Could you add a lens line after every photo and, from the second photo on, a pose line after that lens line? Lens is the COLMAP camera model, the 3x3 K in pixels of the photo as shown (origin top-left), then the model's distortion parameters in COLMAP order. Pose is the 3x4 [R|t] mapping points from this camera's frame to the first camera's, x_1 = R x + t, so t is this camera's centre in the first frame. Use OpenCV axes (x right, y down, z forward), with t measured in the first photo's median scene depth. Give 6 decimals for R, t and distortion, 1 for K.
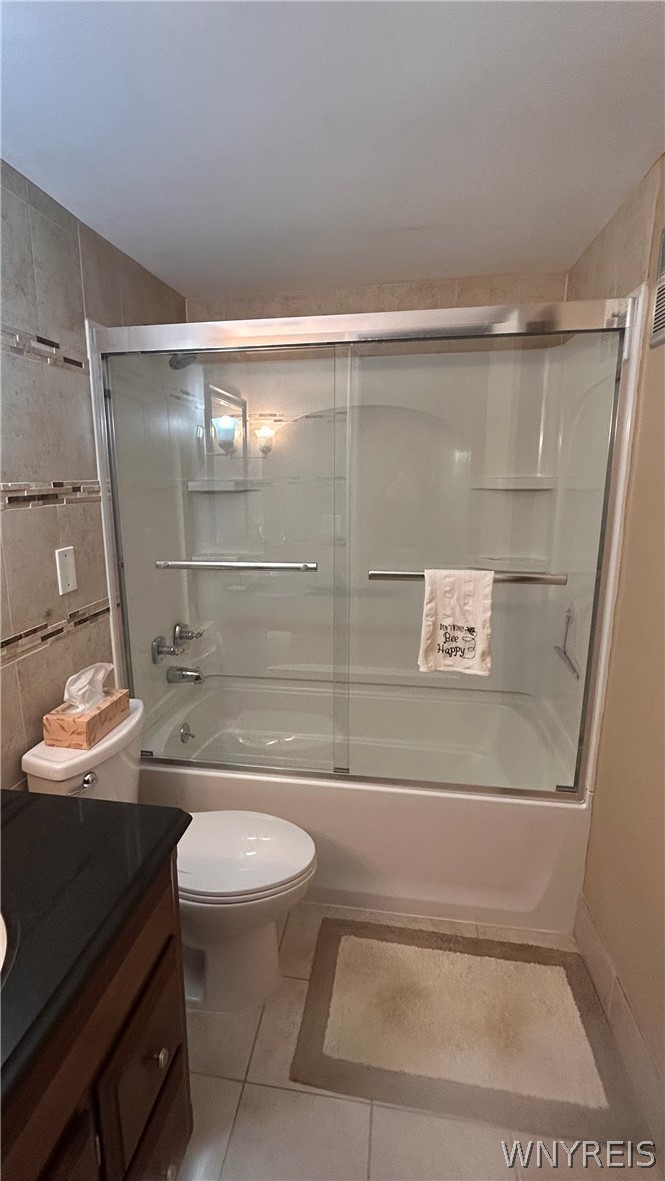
lens RADIAL K [[574.1, 0, 301.0], [0, 574.1, 590.2], [0, 0, 1]] dist [-0.003442, -0.000246]
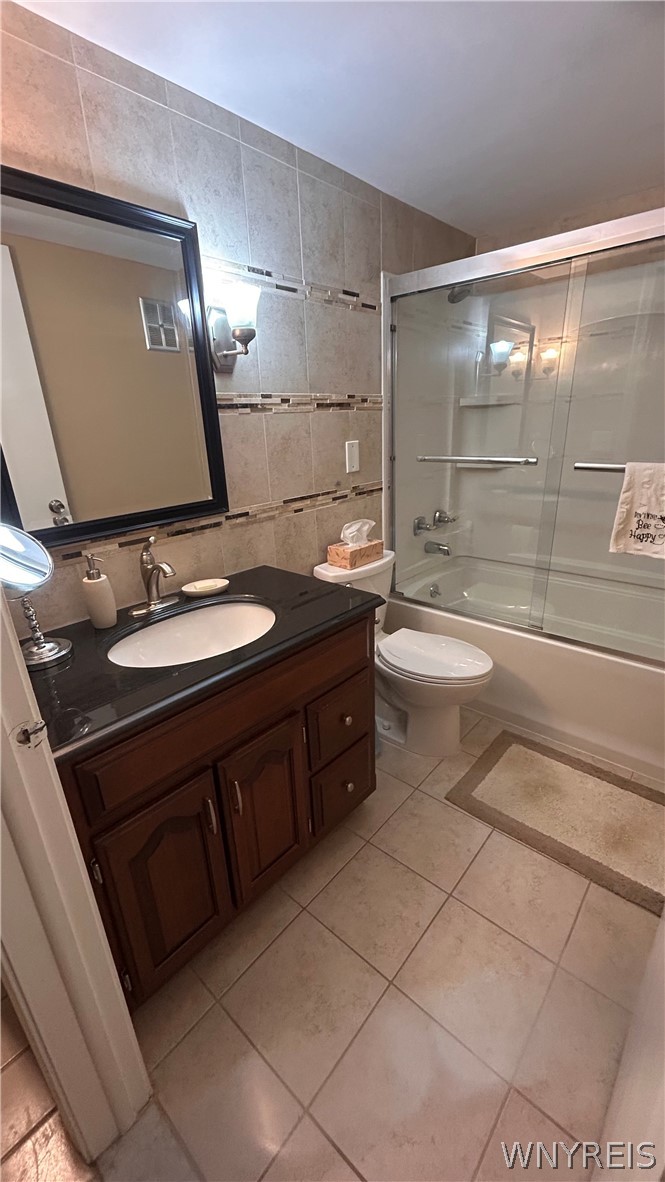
lens RADIAL K [[476.0, 0, 334.4], [0, 476.0, 592.7], [0, 0, 1]] dist [0.000321, 0.000340]
pose [[0.857284, 0.159363, -0.489558, 0.220374], [-0.077298, 0.979950, 0.183639, 0.089441], [0.509008, -0.119589, 0.852414, -0.138404]]
